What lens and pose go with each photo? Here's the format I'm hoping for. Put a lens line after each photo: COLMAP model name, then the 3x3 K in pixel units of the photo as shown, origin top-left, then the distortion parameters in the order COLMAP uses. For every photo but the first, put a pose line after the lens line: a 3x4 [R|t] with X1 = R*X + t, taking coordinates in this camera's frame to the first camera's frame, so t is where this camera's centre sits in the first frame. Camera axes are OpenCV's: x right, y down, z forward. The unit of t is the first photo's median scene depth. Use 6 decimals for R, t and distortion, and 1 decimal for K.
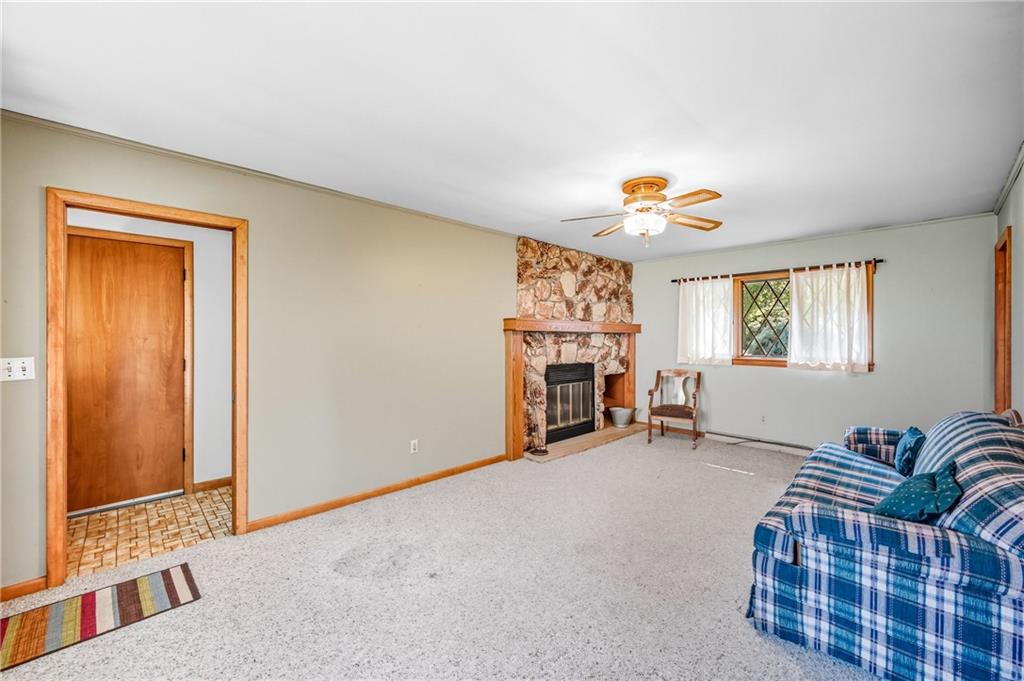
lens RADIAL K [[416.1, 0, 516.5], [0, 416.1, 338.8], [0, 0, 1]] dist [0.012056, 0.001177]
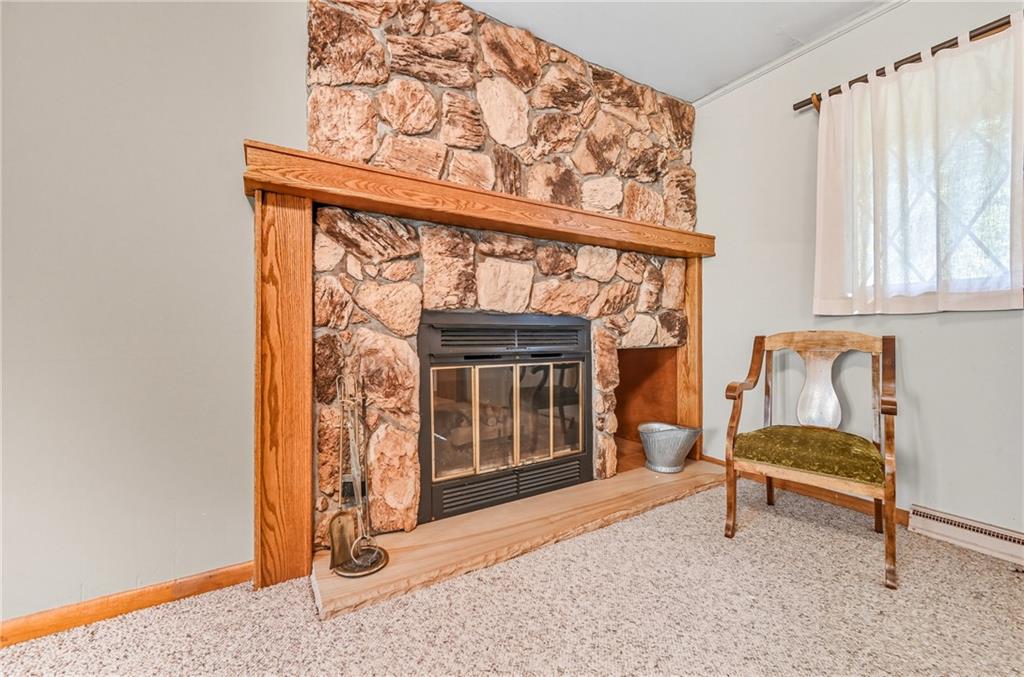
lens RADIAL K [[401.0, 0, 516.7], [0, 401.0, 335.1], [0, 0, 1]] dist [-0.002522, 0.000161]
pose [[0.974905, -0.004126, -0.222584, 0.207199], [0.002457, 0.999967, -0.007772, 0.079055], [0.222609, 0.007030, 0.974882, 0.594352]]
